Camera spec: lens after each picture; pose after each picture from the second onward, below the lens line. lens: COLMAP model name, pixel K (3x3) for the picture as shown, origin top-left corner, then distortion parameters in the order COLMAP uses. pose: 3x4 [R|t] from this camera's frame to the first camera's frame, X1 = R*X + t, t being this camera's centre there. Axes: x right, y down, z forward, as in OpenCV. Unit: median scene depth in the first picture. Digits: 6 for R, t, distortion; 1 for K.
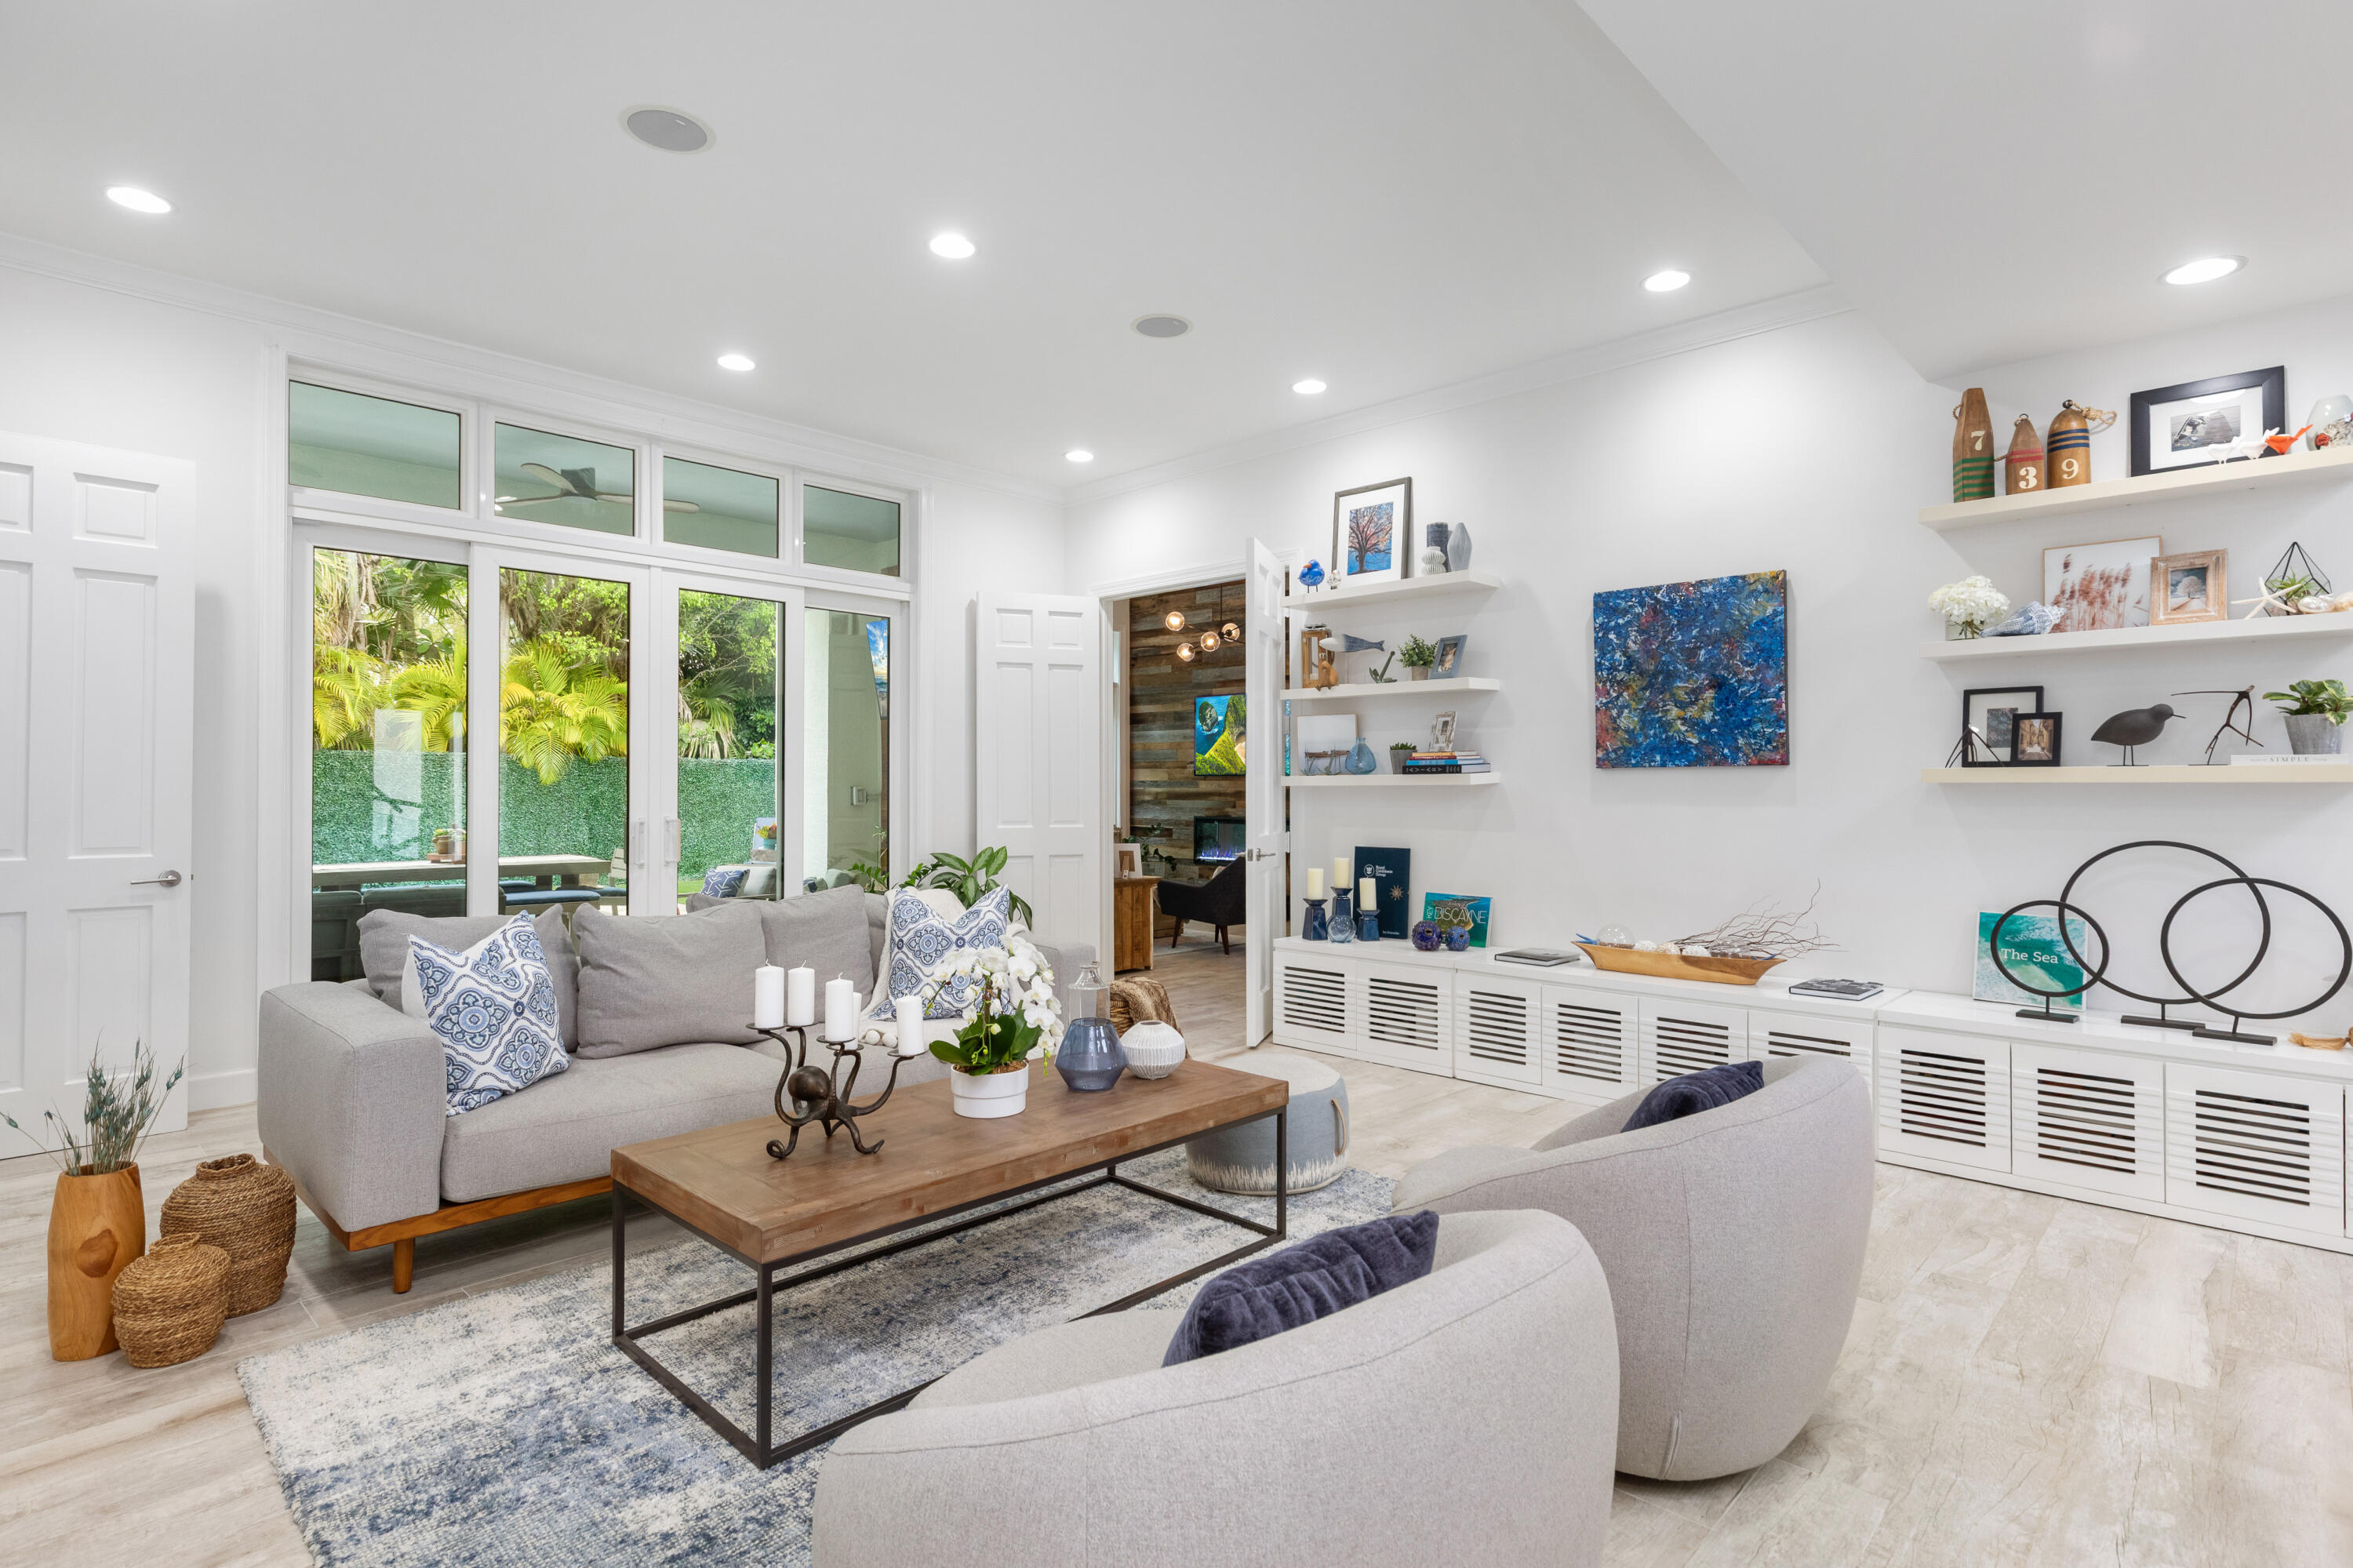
lens RADIAL K [[1172.0, 0, 1176.5], [0, 1172.0, 784.0], [0, 0, 1]] dist [0.003472, 0.000218]
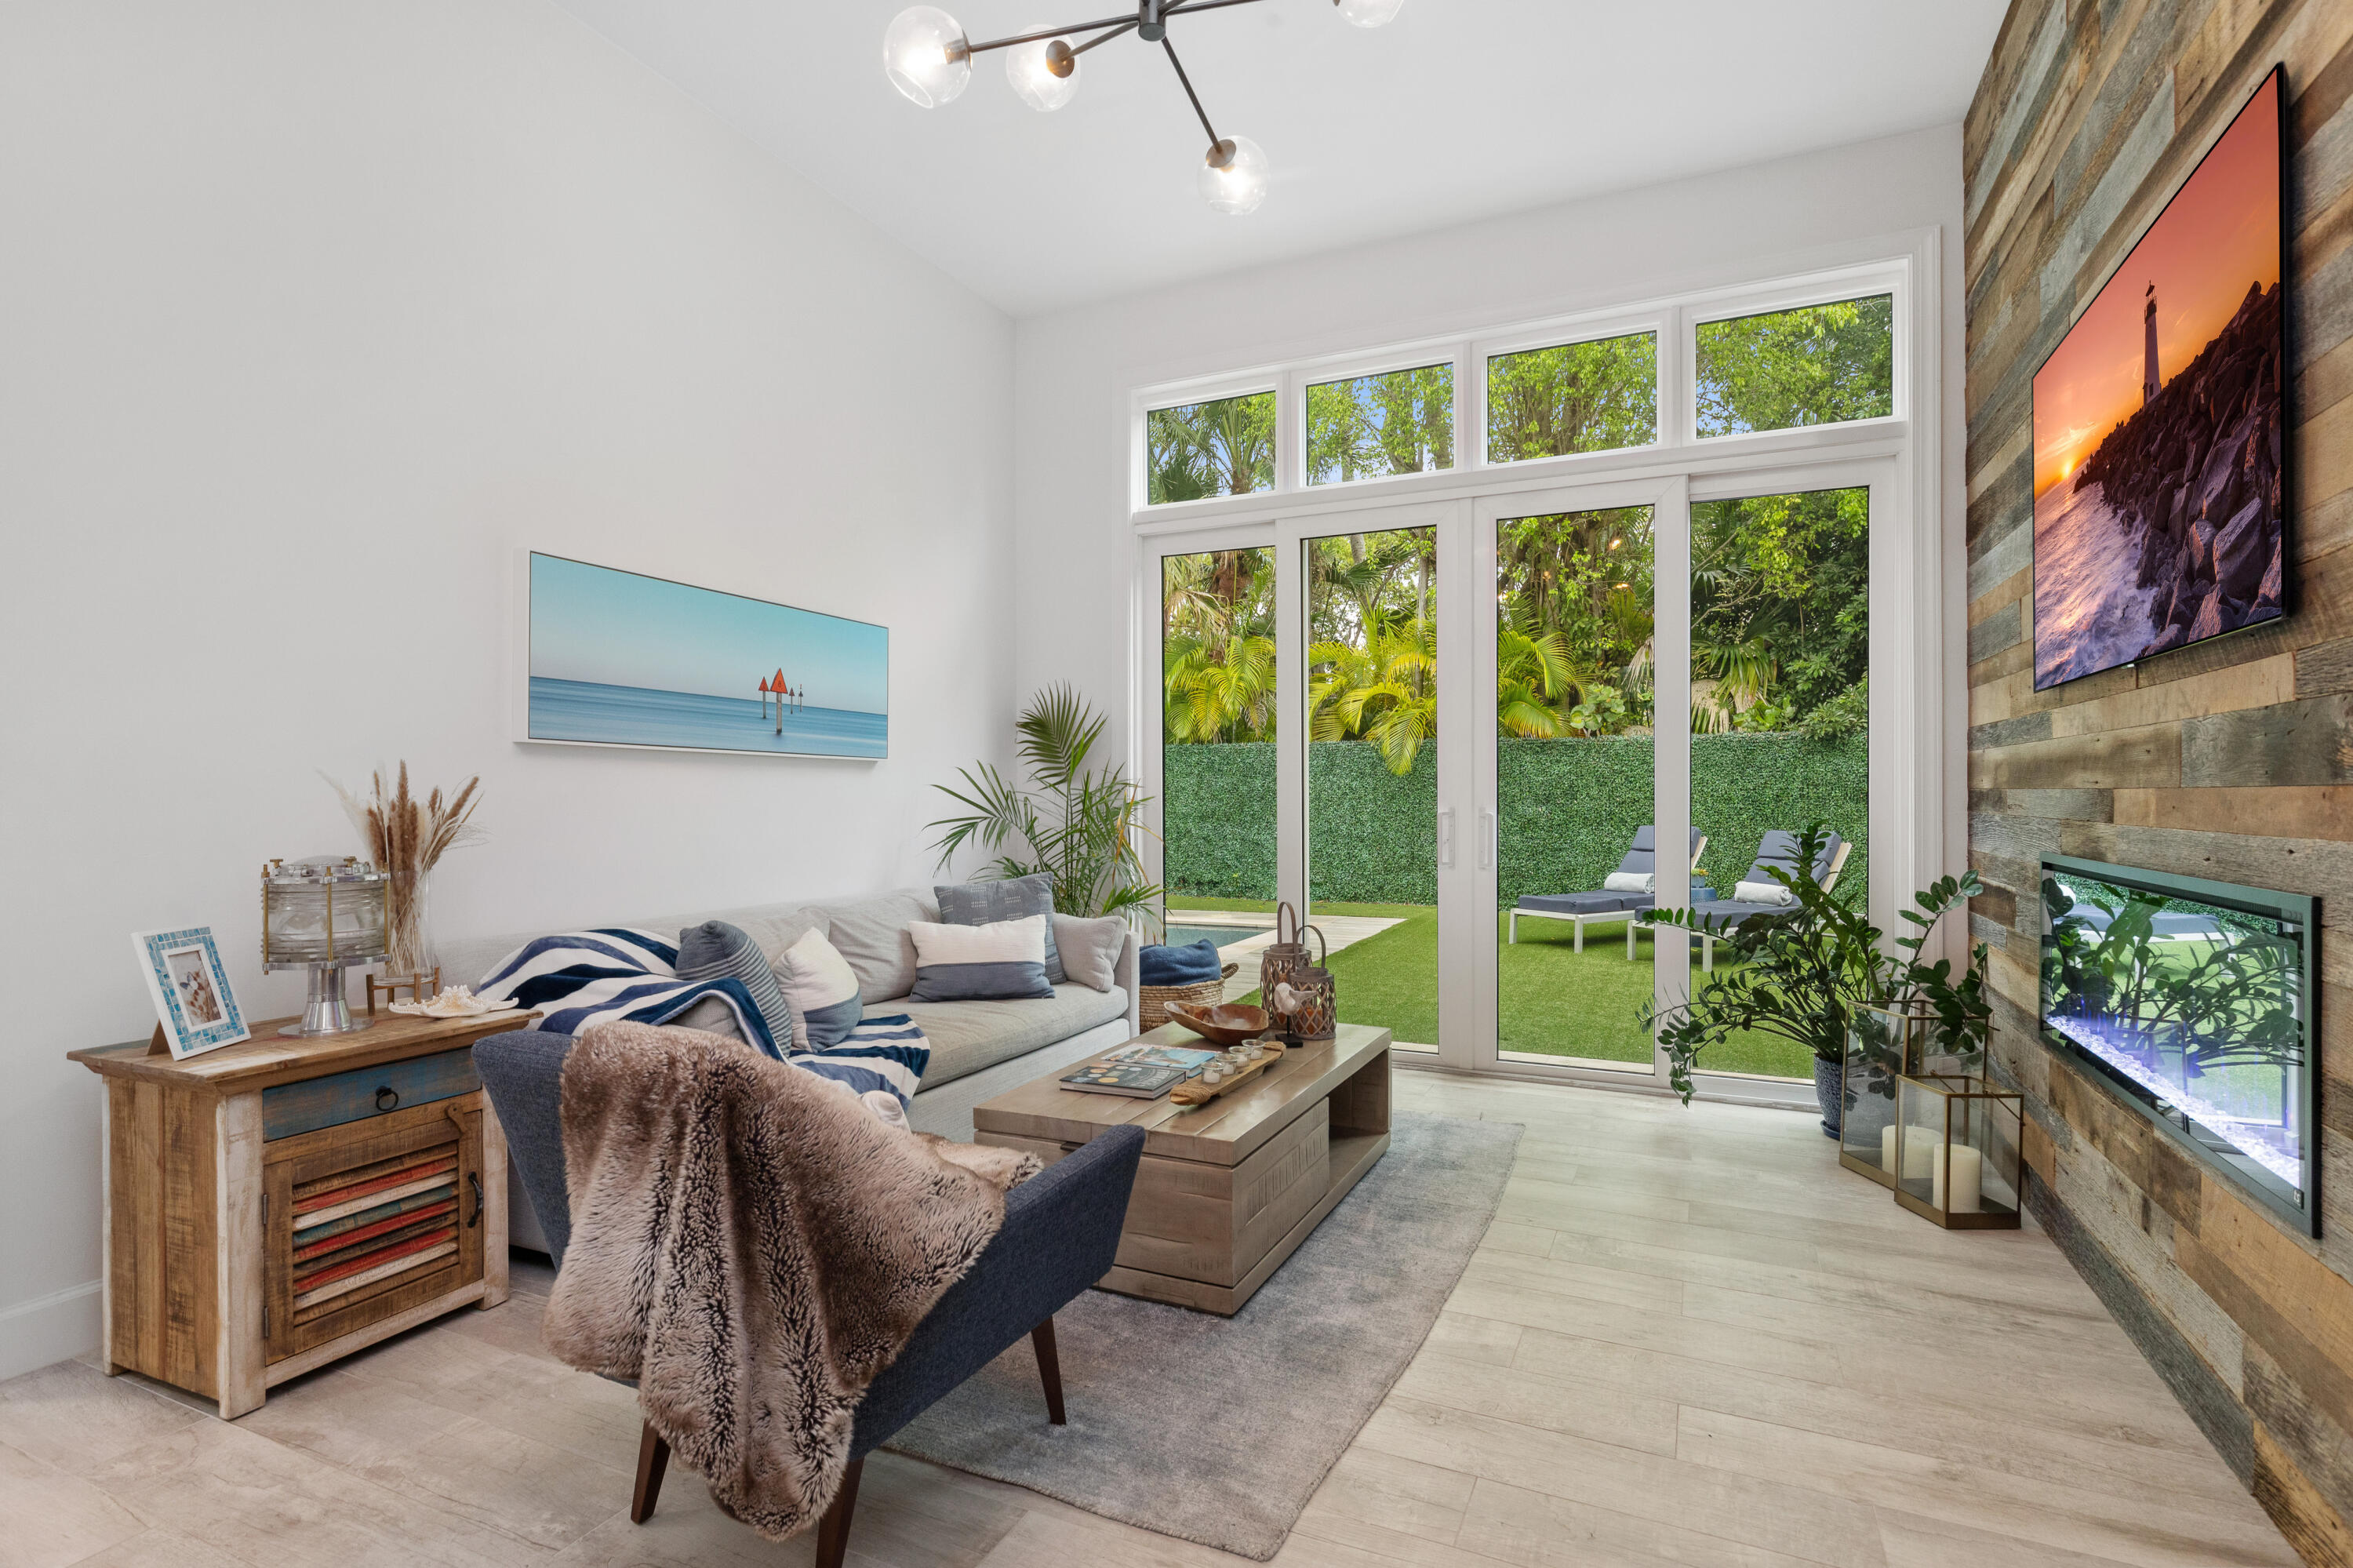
lens RADIAL K [[1156.3, 0, 1165.7], [0, 1156.3, 792.8], [0, 0, 1]] dist [-0.000281, -0.000427]
pose [[0.312589, -0.003517, -0.949882, 0.193394], [0.007788, 0.999969, -0.001140, 0.013720], [0.949857, -0.007041, 0.312606, 0.749888]]
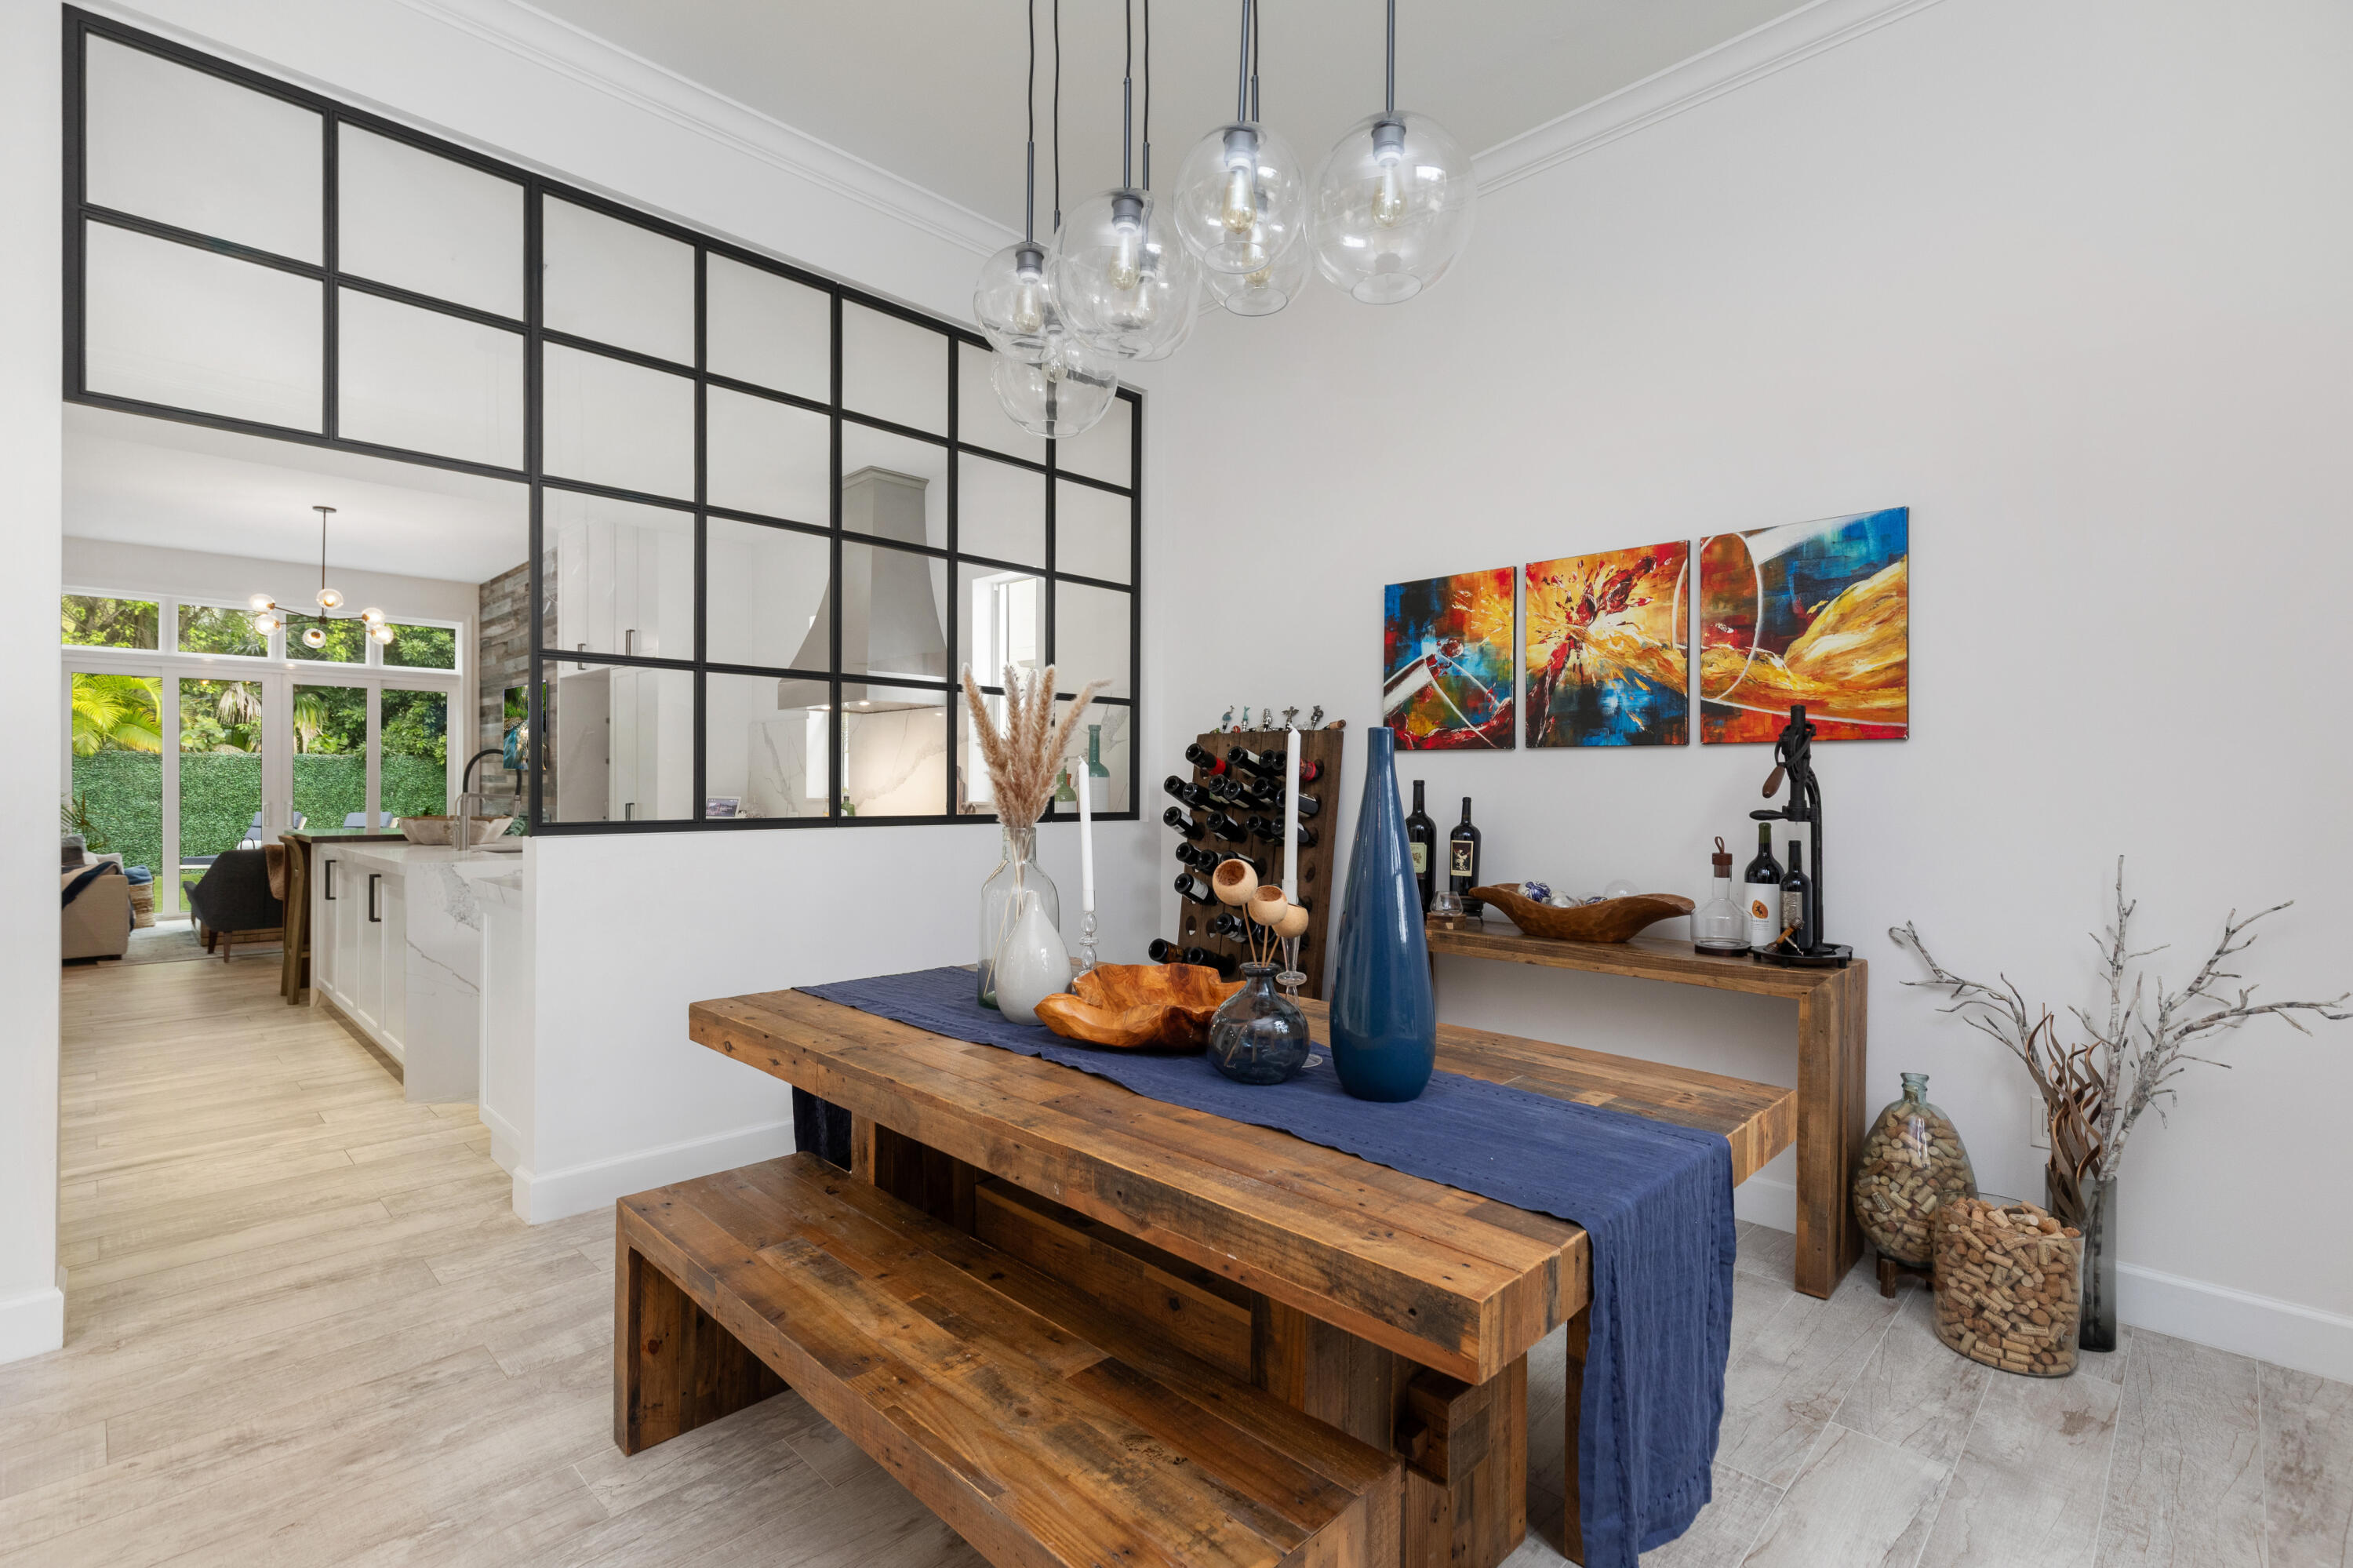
lens RADIAL K [[1078.5, 0, 1147.0], [0, 1078.5, 784.6], [0, 0, 1]] dist [0.013523, -0.000330]
pose [[0.999152, 0.000837, -0.041175, 0.590291], [-0.000621, 0.999986, 0.005256, 0.000228], [0.041179, -0.005226, 0.999138, 0.123975]]
